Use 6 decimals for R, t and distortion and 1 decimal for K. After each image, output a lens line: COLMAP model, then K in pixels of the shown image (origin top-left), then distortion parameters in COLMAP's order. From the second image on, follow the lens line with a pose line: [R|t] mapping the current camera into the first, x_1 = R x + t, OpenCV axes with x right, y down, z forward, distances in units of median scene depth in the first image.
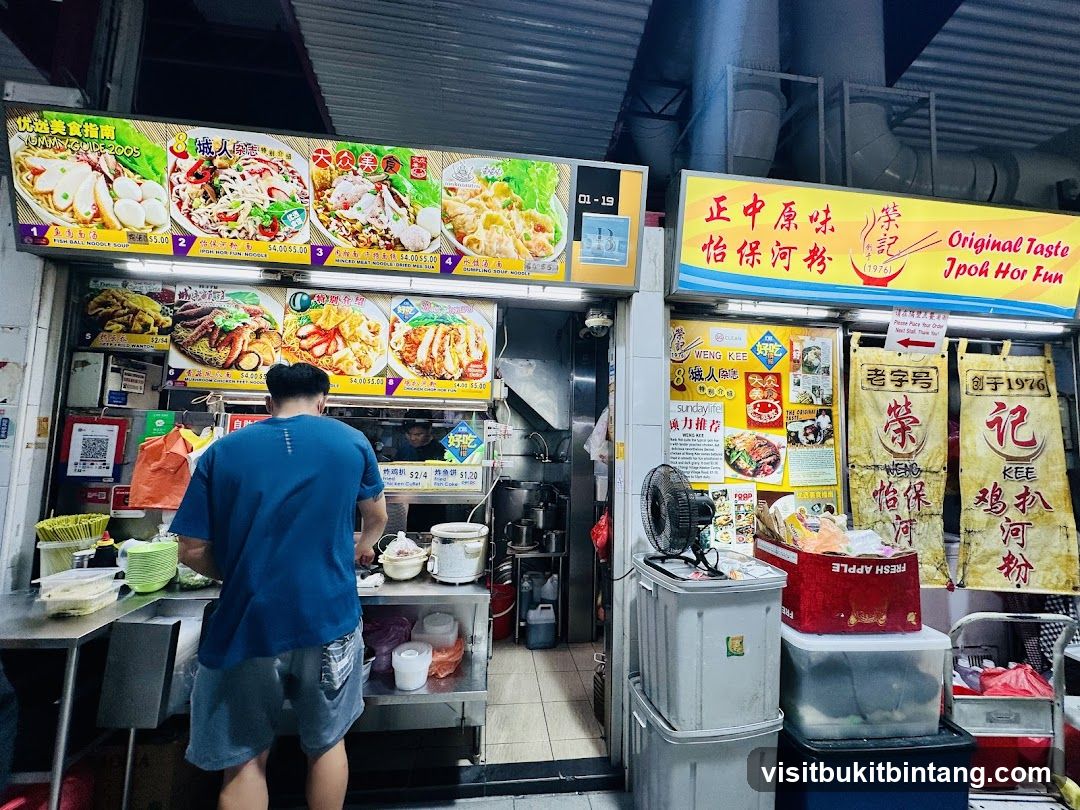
lens RADIAL K [[429.1, 0, 538.2], [0, 429.1, 402.9], [0, 0, 1]] dist [-0.012477, 0.000761]
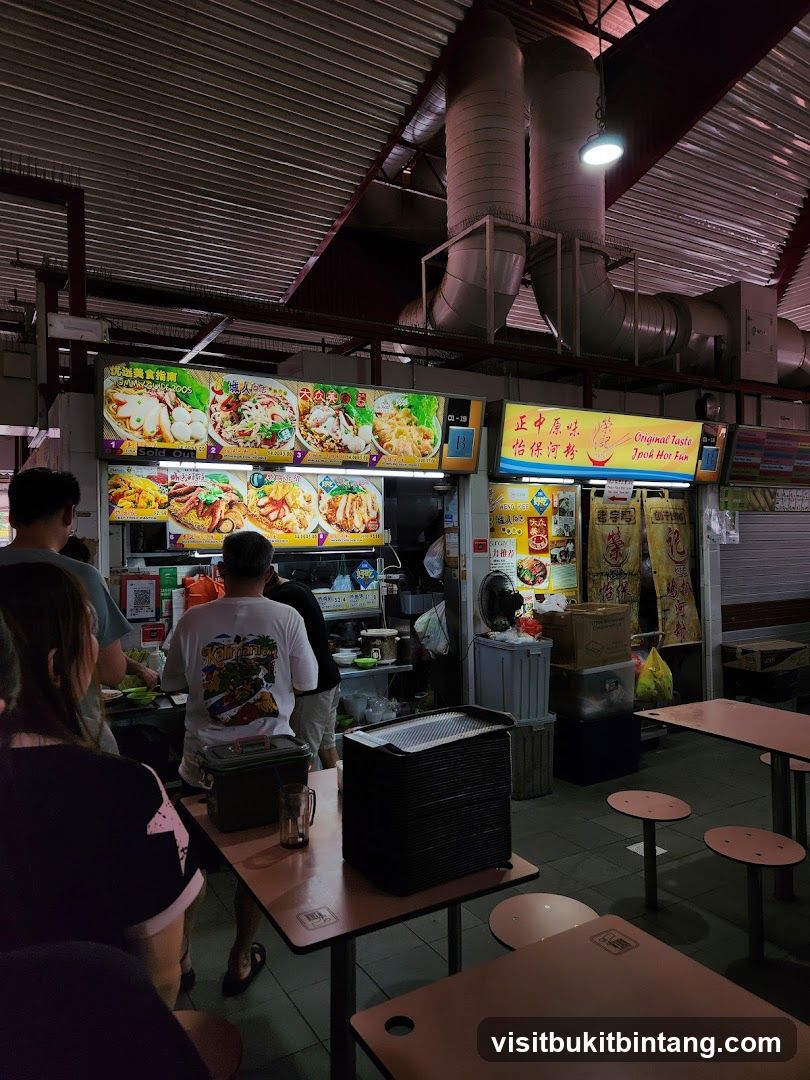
lens RADIAL K [[720.1, 0, 405.6], [0, 720.1, 542.2], [0, 0, 1]] dist [-0.002804, -0.001138]
pose [[0.912070, -0.044388, 0.407626, -1.127525], [0.012170, 0.996616, 0.081294, -0.232530], [-0.409855, -0.069185, 0.909523, -1.356318]]
